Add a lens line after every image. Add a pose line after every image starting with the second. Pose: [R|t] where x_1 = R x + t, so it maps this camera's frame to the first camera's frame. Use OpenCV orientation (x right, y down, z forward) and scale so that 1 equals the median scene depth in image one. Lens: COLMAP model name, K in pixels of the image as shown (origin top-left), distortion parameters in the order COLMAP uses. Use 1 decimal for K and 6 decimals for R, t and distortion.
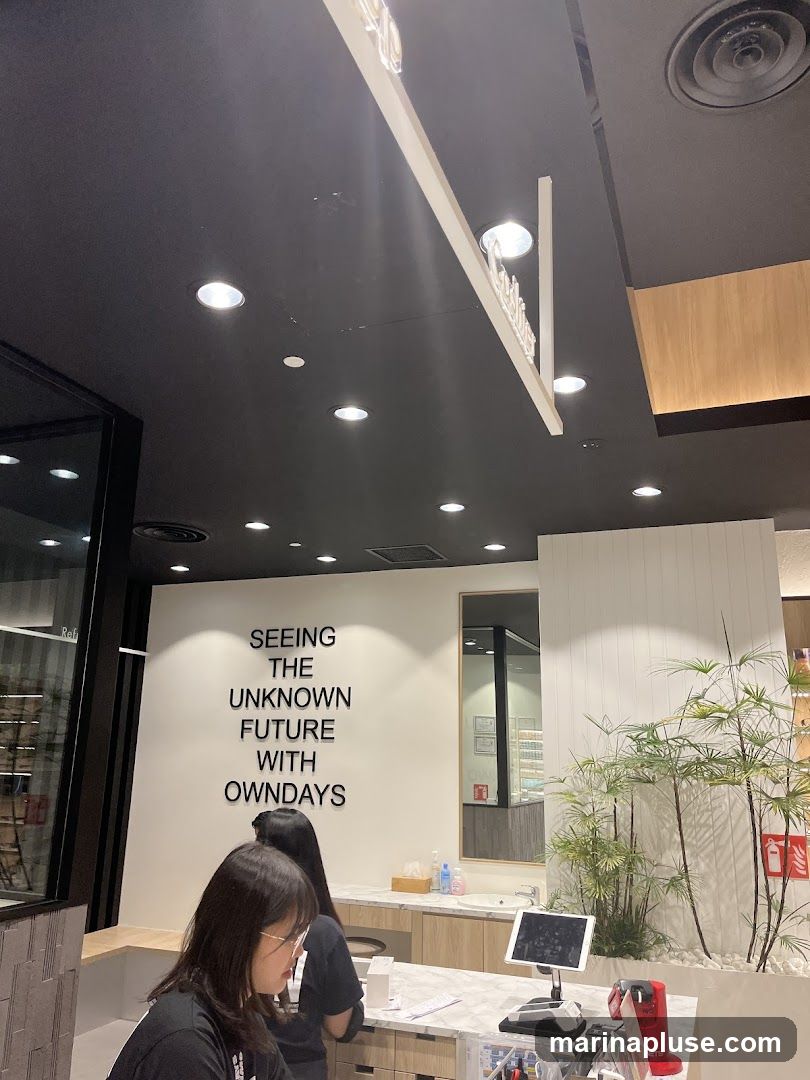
lens RADIAL K [[803.4, 0, 405.0], [0, 803.4, 540.0], [0, 0, 1]] dist [0.042979, -0.081836]
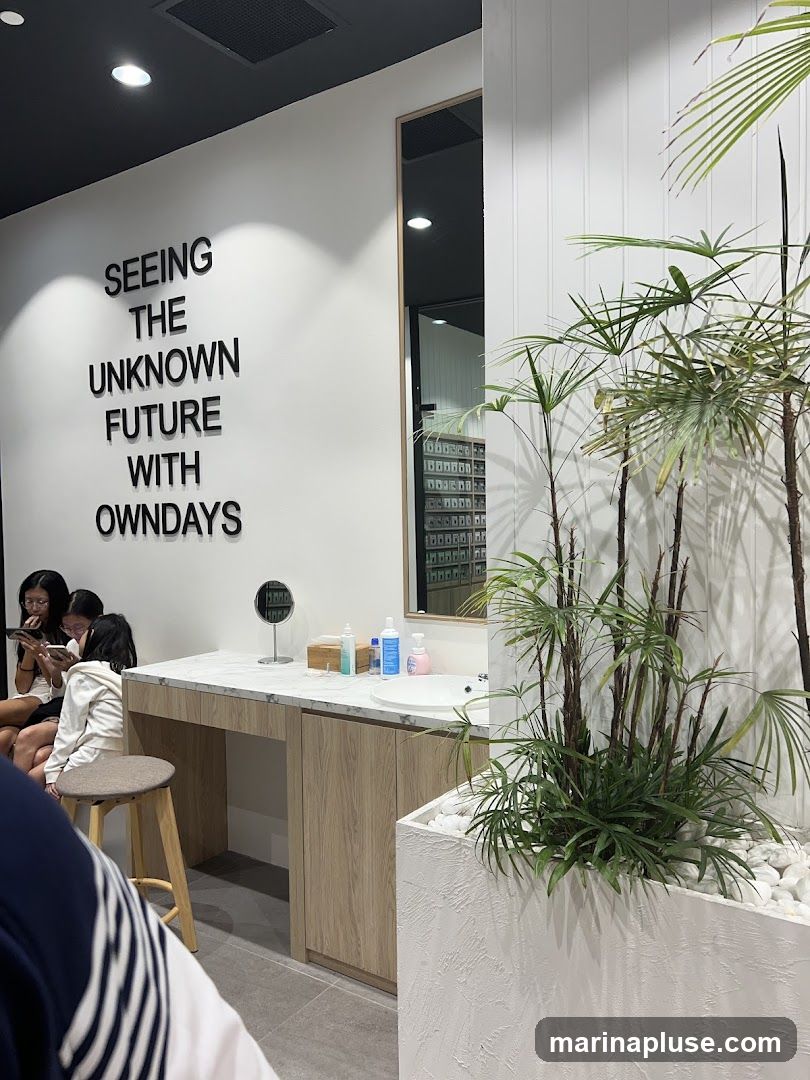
lens RADIAL K [[801.8, 0, 427.5], [0, 801.8, 540.5], [0, 0, 1]] dist [0.003501, -0.003680]
pose [[0.973682, -0.026651, -0.226346, 0.187426], [0.091480, 0.955326, 0.281039, 0.170525], [0.208744, -0.294349, 0.932622, 0.448672]]
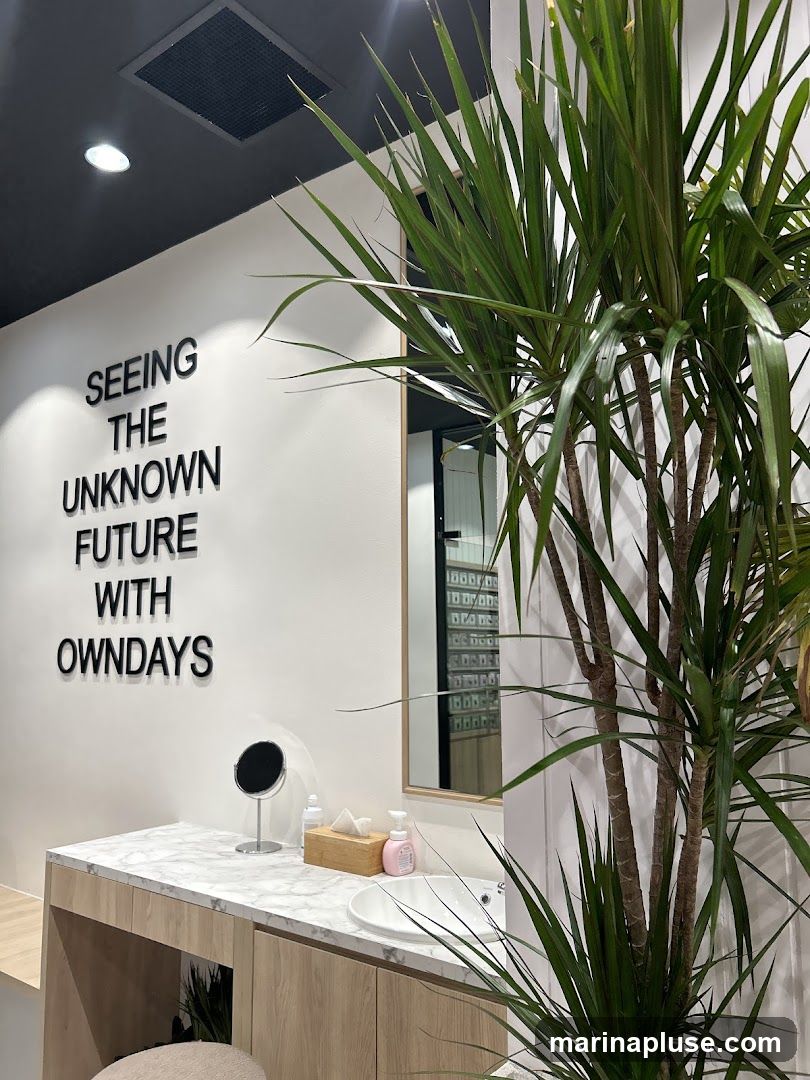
lens RADIAL K [[803.4, 0, 405.0], [0, 803.4, 540.0], [0, 0, 1]] dist [0.042979, -0.081836]
pose [[0.956145, -0.061089, -0.286451, 0.178120], [0.096544, 0.989084, 0.111319, 0.193671], [0.276524, -0.134092, 0.951606, 0.546470]]
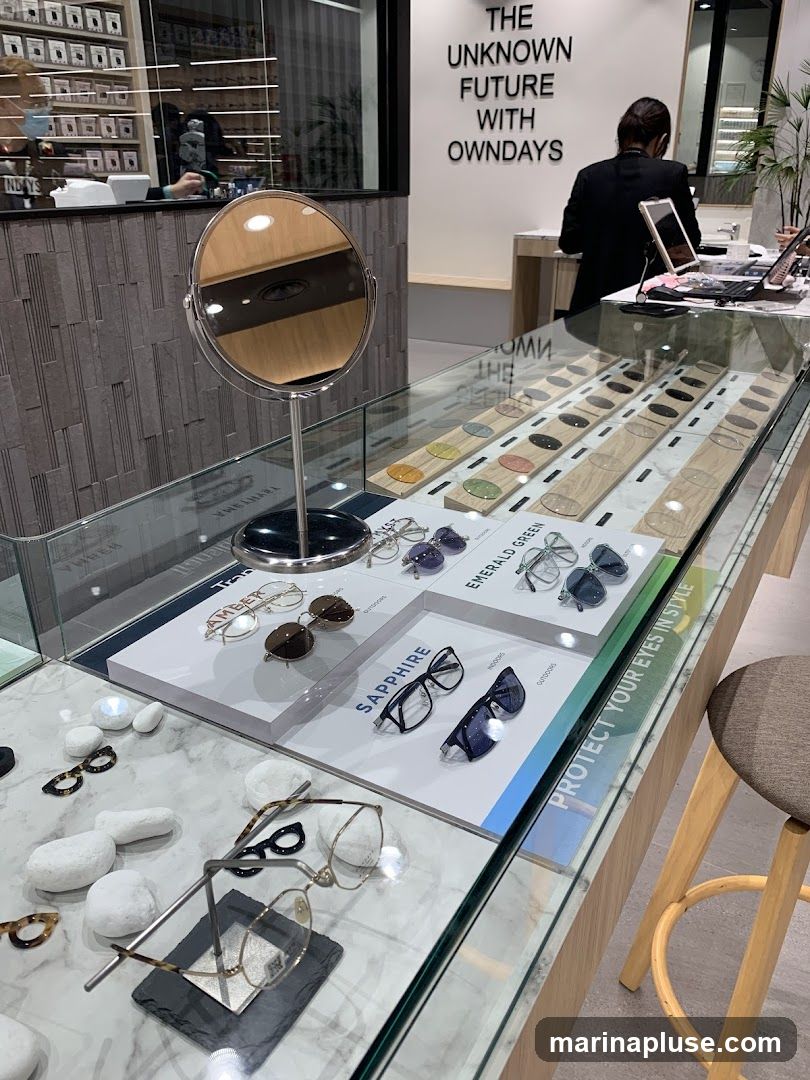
lens RADIAL K [[825.4, 0, 411.1], [0, 825.4, 536.6], [0, 0, 1]] dist [-0.019811, 0.006283]
pose [[0.986201, 0.052453, -0.157024, -0.071273], [0.057956, 0.779077, 0.624243, 0.020047], [0.155077, -0.624730, 0.765287, -0.189185]]
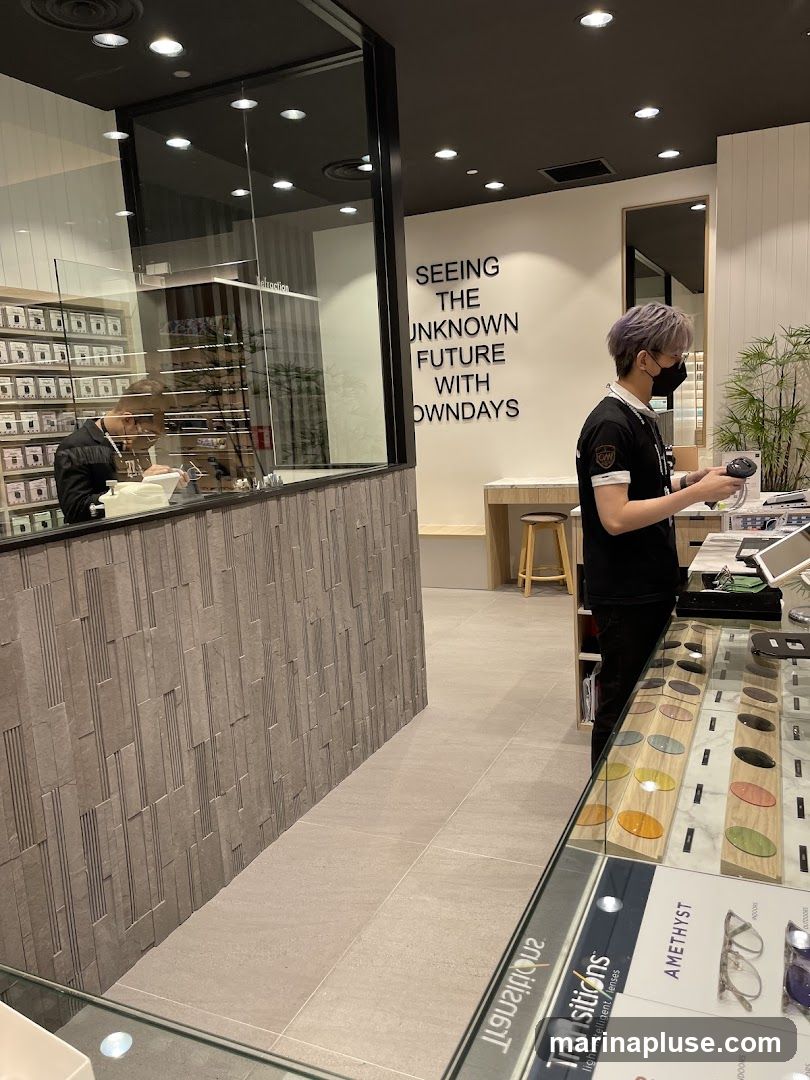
lens RADIAL K [[809.4, 0, 407.5], [0, 809.4, 559.2], [0, 0, 1]] dist [0.018433, 0.000388]
pose [[0.995159, -0.062543, -0.075814, -0.152297], [0.088868, 0.902075, 0.422331, 0.005476], [0.041976, -0.427024, 0.903266, -0.149671]]
